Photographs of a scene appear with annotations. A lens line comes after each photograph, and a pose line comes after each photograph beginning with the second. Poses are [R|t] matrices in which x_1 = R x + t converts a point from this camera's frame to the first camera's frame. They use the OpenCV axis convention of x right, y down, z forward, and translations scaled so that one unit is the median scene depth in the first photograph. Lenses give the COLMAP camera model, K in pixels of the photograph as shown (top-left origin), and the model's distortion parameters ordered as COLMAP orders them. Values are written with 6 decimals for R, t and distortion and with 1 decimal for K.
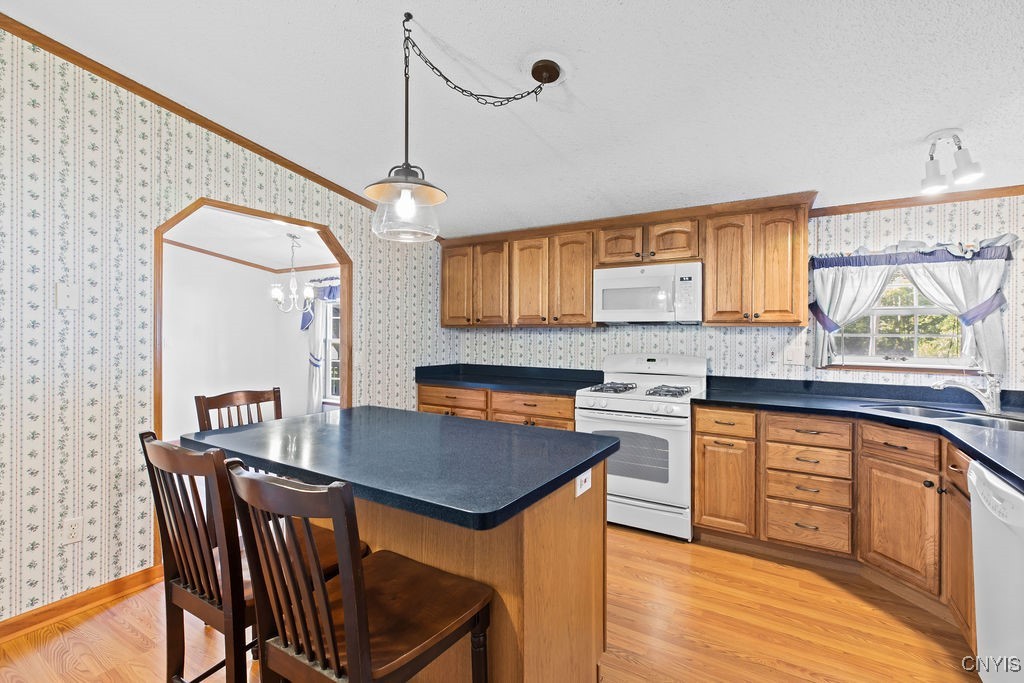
lens RADIAL K [[461.9, 0, 502.4], [0, 461.9, 331.8], [0, 0, 1]] dist [0.004963, 0.000531]
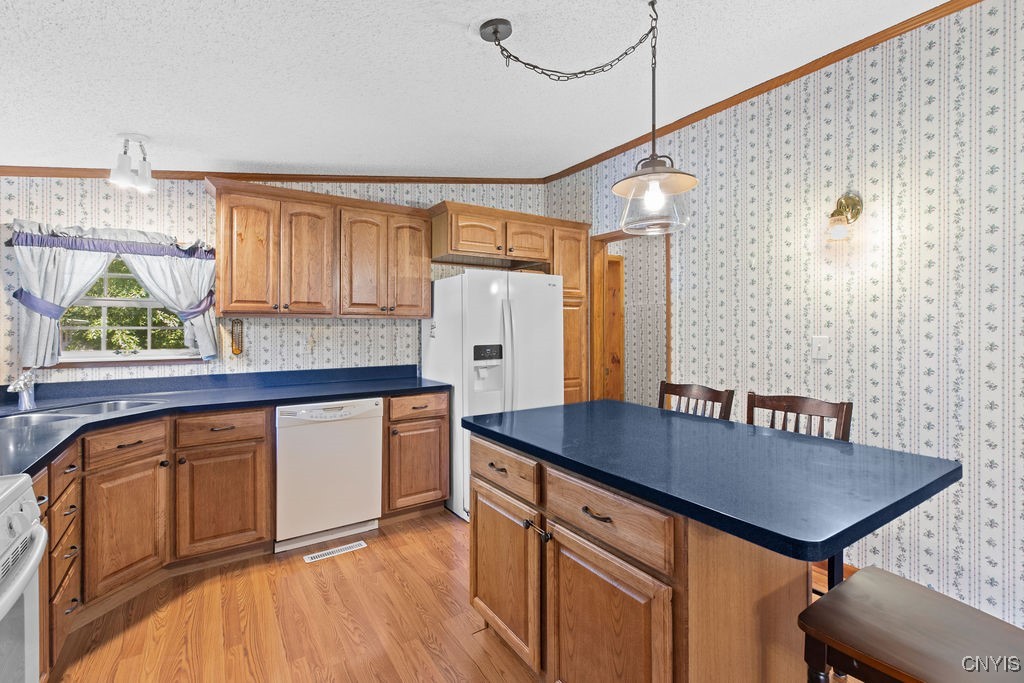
lens RADIAL K [[461.9, 0, 508.5], [0, 461.9, 325.4], [0, 0, 1]] dist [0.004963, 0.000531]
pose [[-0.907067, -0.005035, 0.420957, -0.182262], [-0.007755, 0.999959, -0.004752, 0.000535], [-0.420916, -0.007575, -0.907068, 1.097721]]
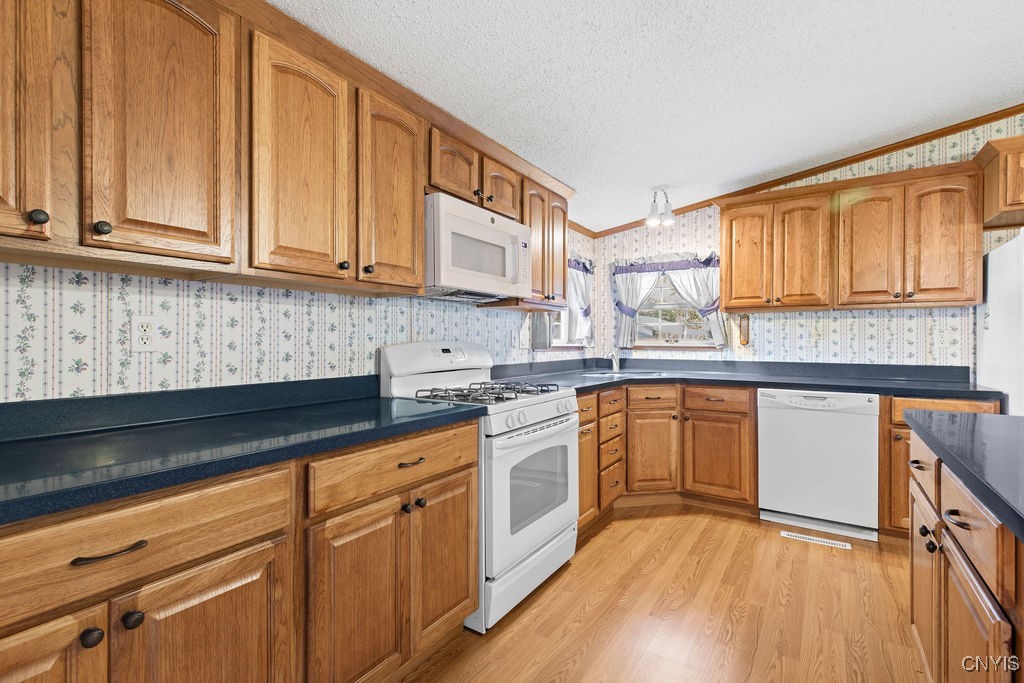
lens RADIAL K [[461.9, 0, 515.3], [0, 461.9, 339.4], [0, 0, 1]] dist [0.004963, 0.000531]
pose [[0.029836, -0.006045, 0.999537, -0.403245], [-0.007269, 0.999954, 0.006264, 0.044486], [-0.999528, -0.007453, 0.029791, 0.983435]]
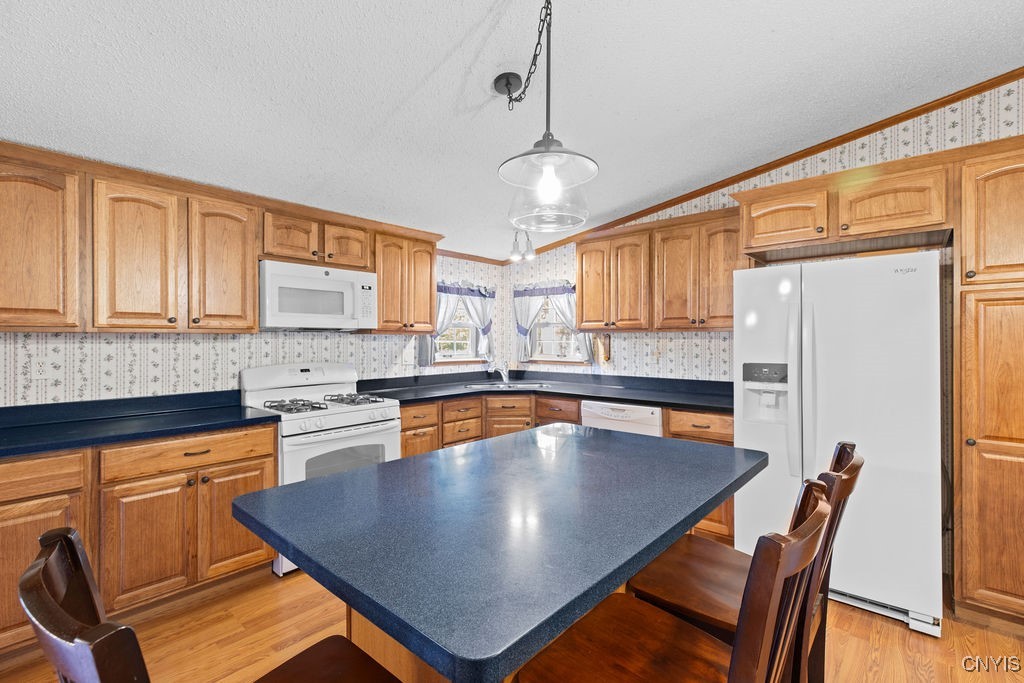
lens RADIAL K [[461.9, 0, 518.8], [0, 461.9, 337.7], [0, 0, 1]] dist [0.004963, 0.000531]
pose [[0.163978, -0.003830, 0.986457, -0.561162], [-0.001267, 0.999991, 0.004093, -0.007607], [-0.986463, -0.001921, 0.163972, 0.493185]]
